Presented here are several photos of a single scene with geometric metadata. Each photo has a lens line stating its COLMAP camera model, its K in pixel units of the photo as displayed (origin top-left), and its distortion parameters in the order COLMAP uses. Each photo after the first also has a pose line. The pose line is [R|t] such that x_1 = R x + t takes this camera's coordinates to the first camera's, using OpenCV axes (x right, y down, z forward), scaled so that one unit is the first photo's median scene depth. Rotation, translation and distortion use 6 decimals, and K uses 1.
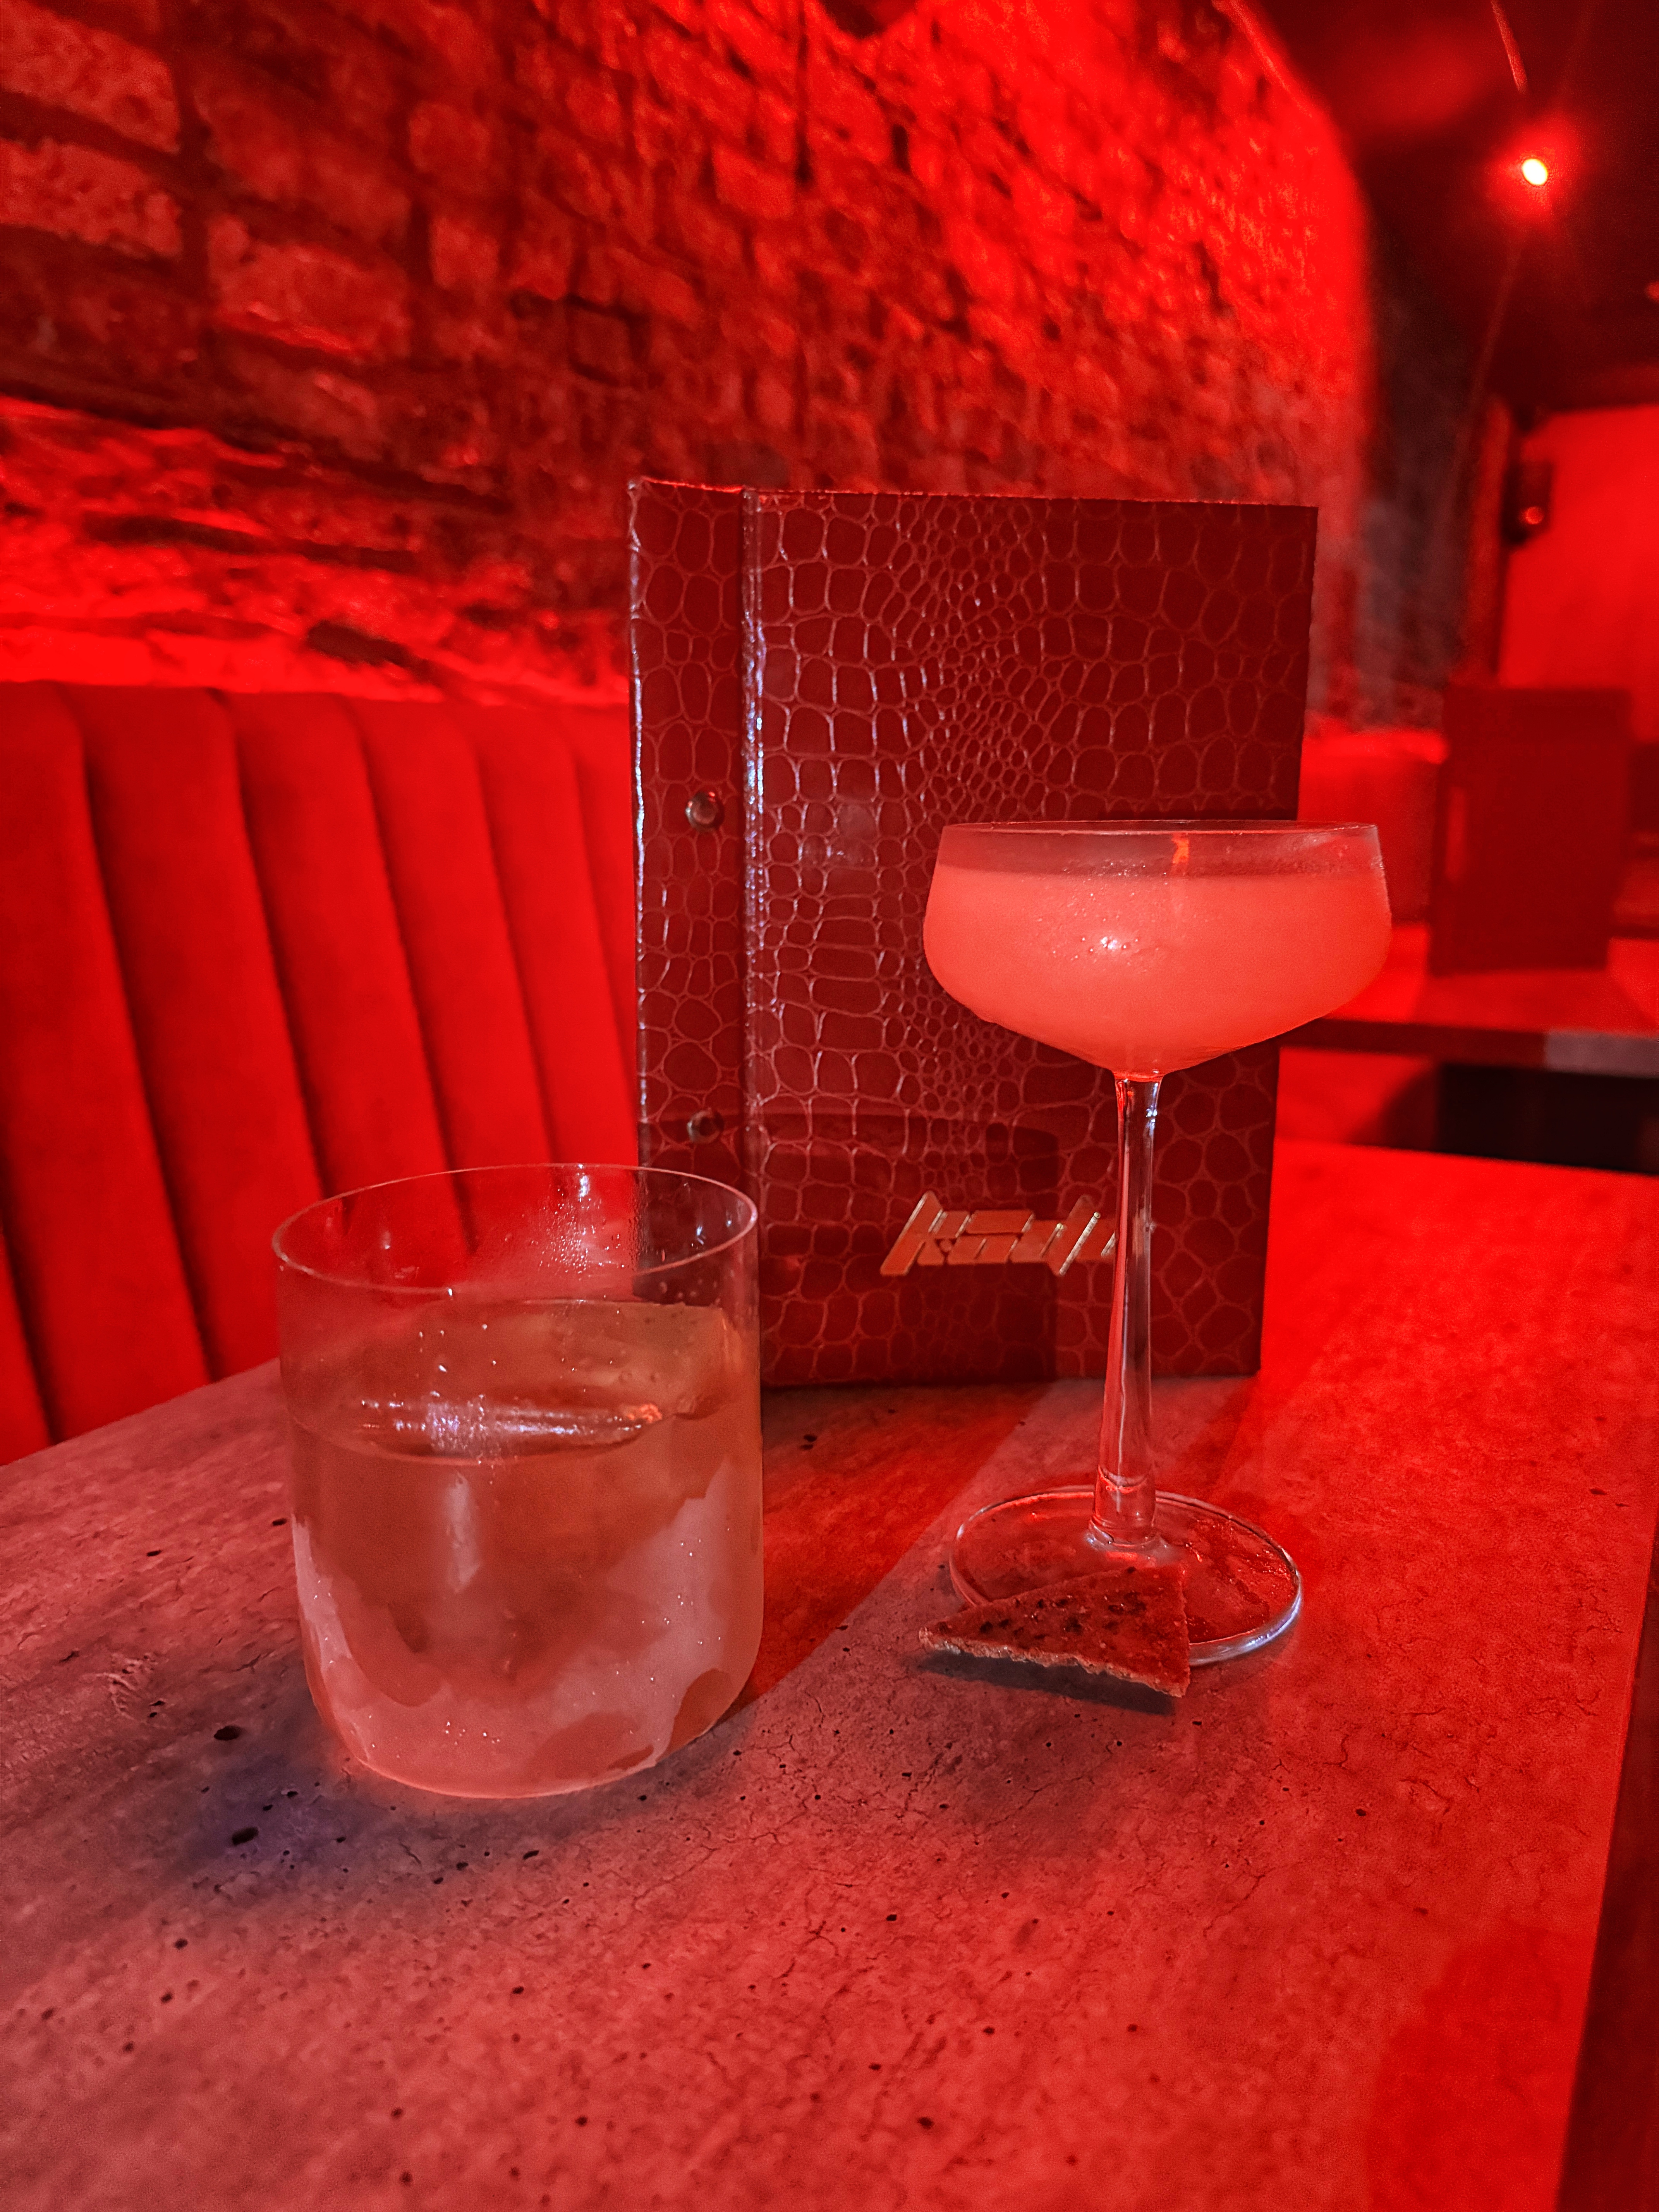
lens RADIAL K [[1518.0, 0, 831.2], [0, 1518.0, 1107.4], [0, 0, 1]] dist [-0.000433, -0.003901]
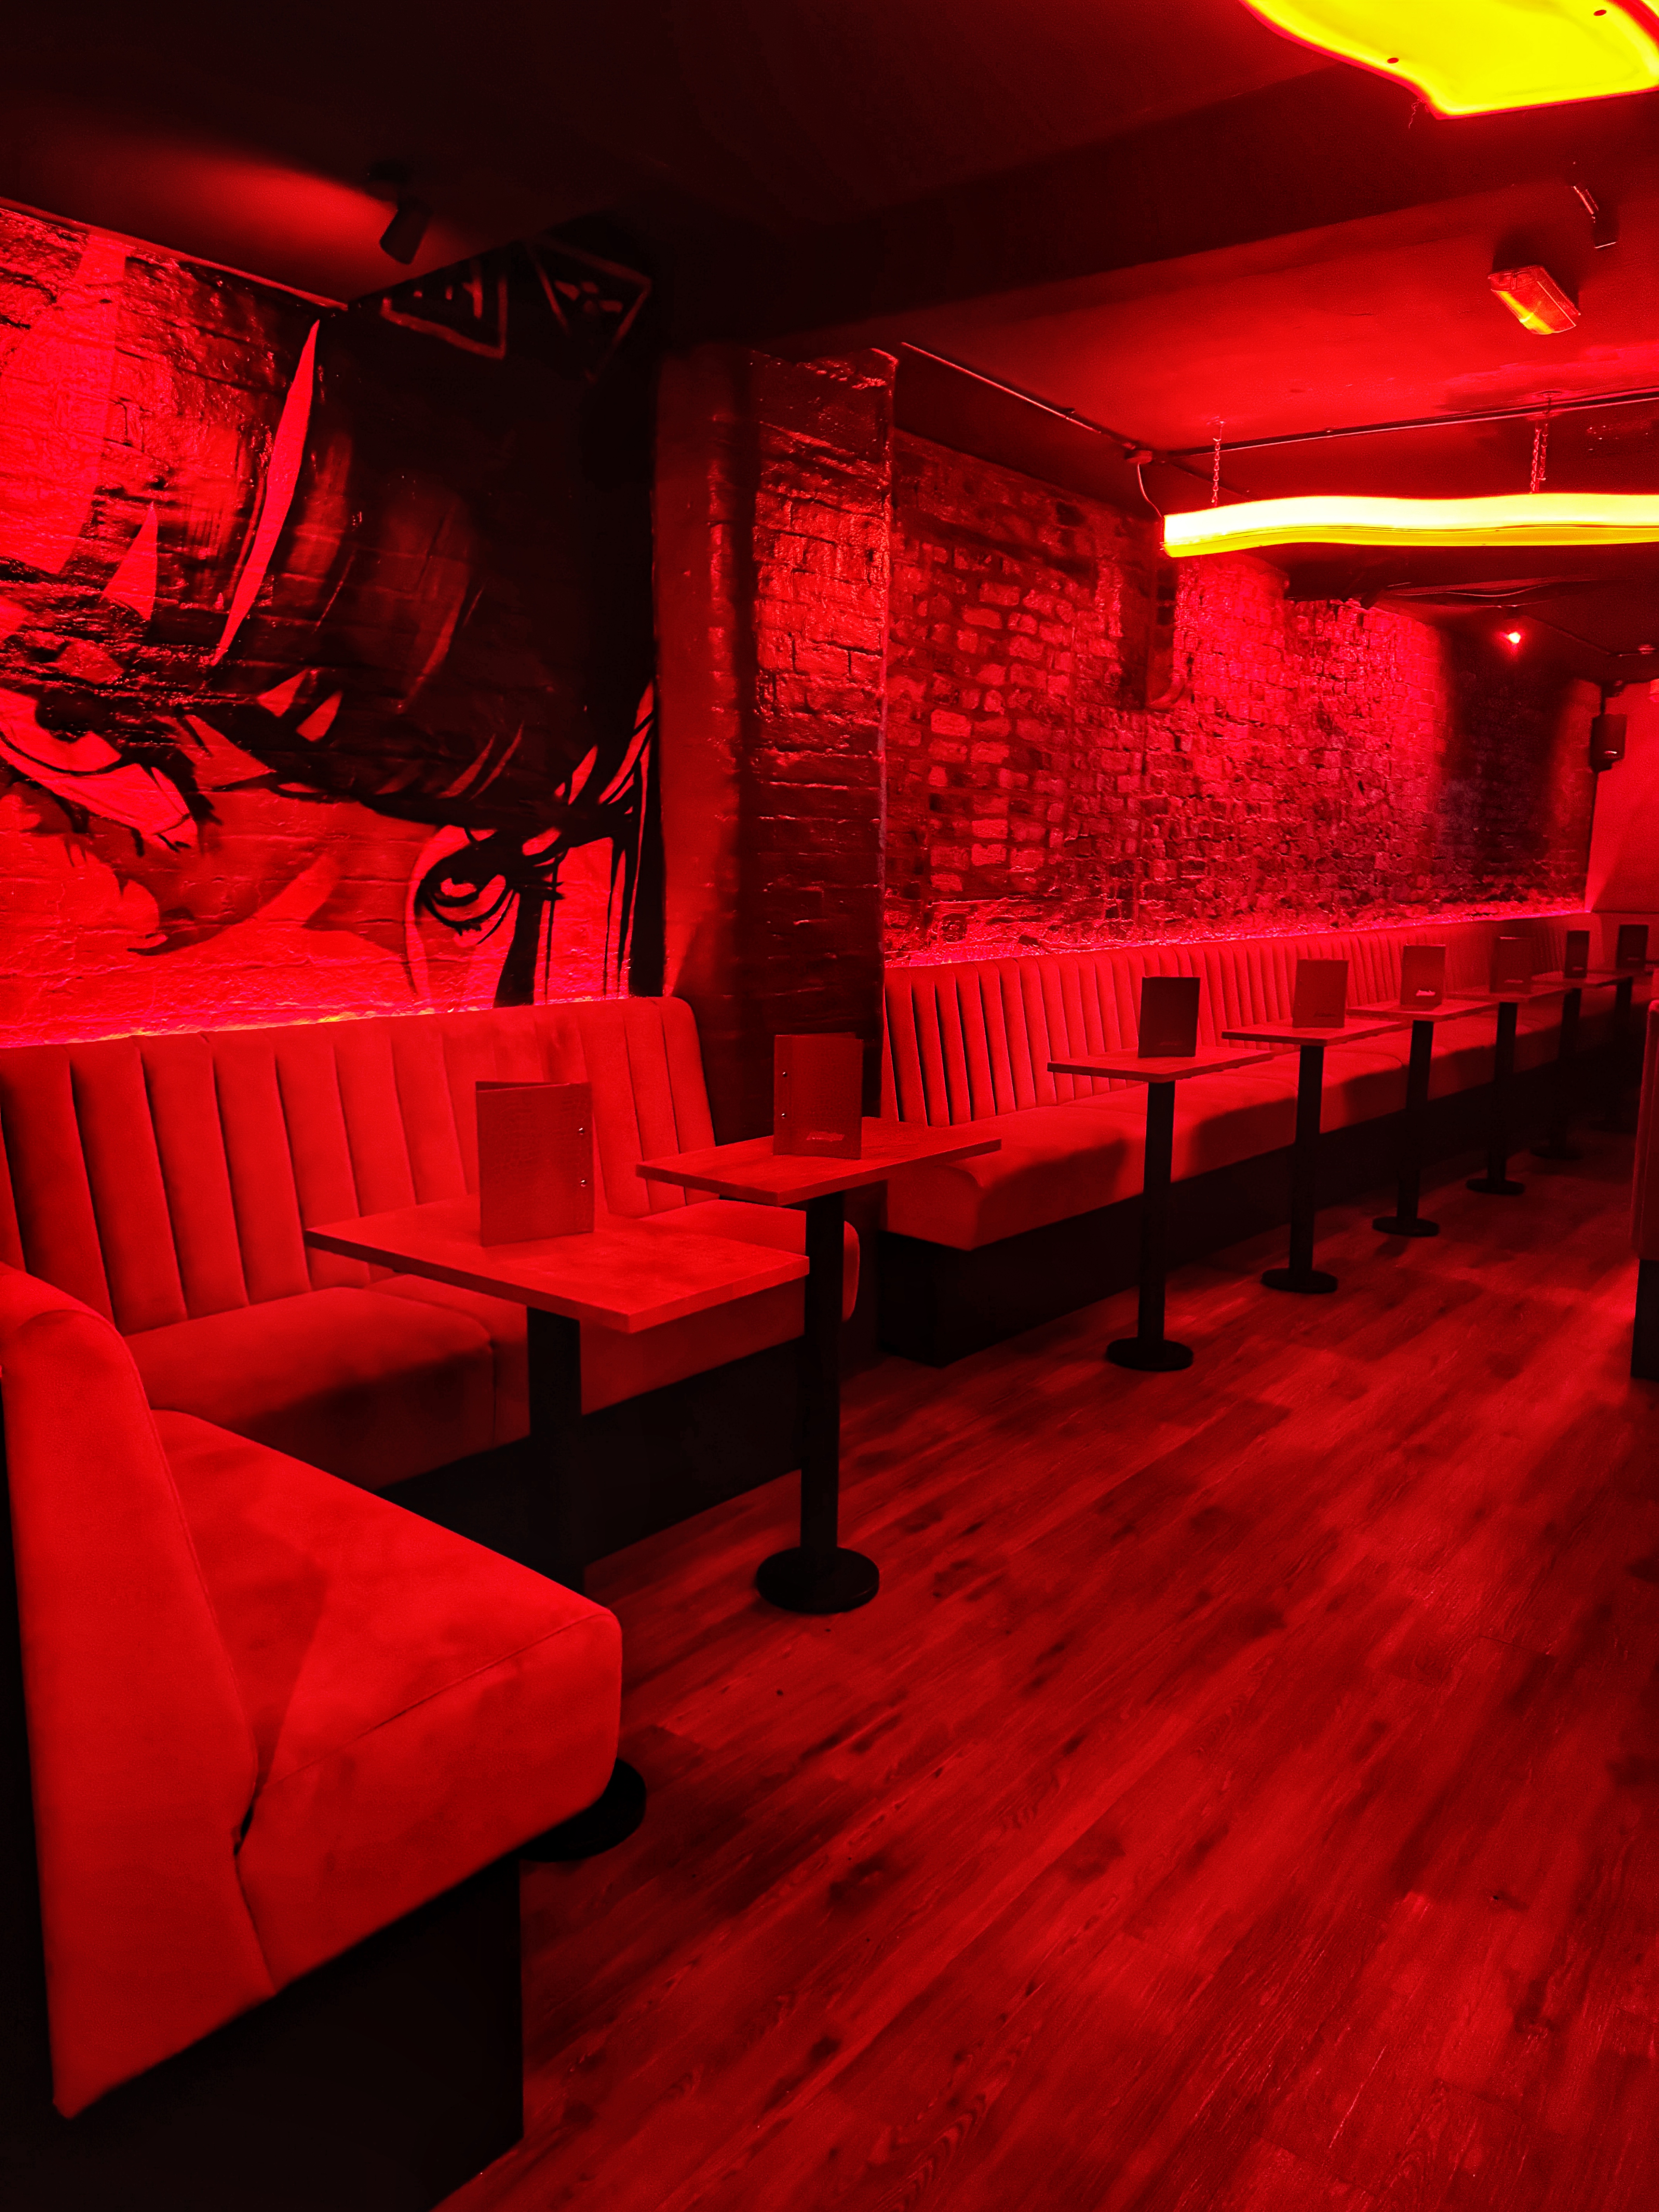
lens RADIAL K [[1518.0, 0, 815.1], [0, 1518.0, 1104.1], [0, 0, 1]] dist [-0.000433, -0.003901]
pose [[0.981728, 0.052646, -0.182862, -0.079111], [-0.060158, 0.997547, -0.035777, 0.230333], [0.180530, 0.046124, 0.982487, -2.270638]]
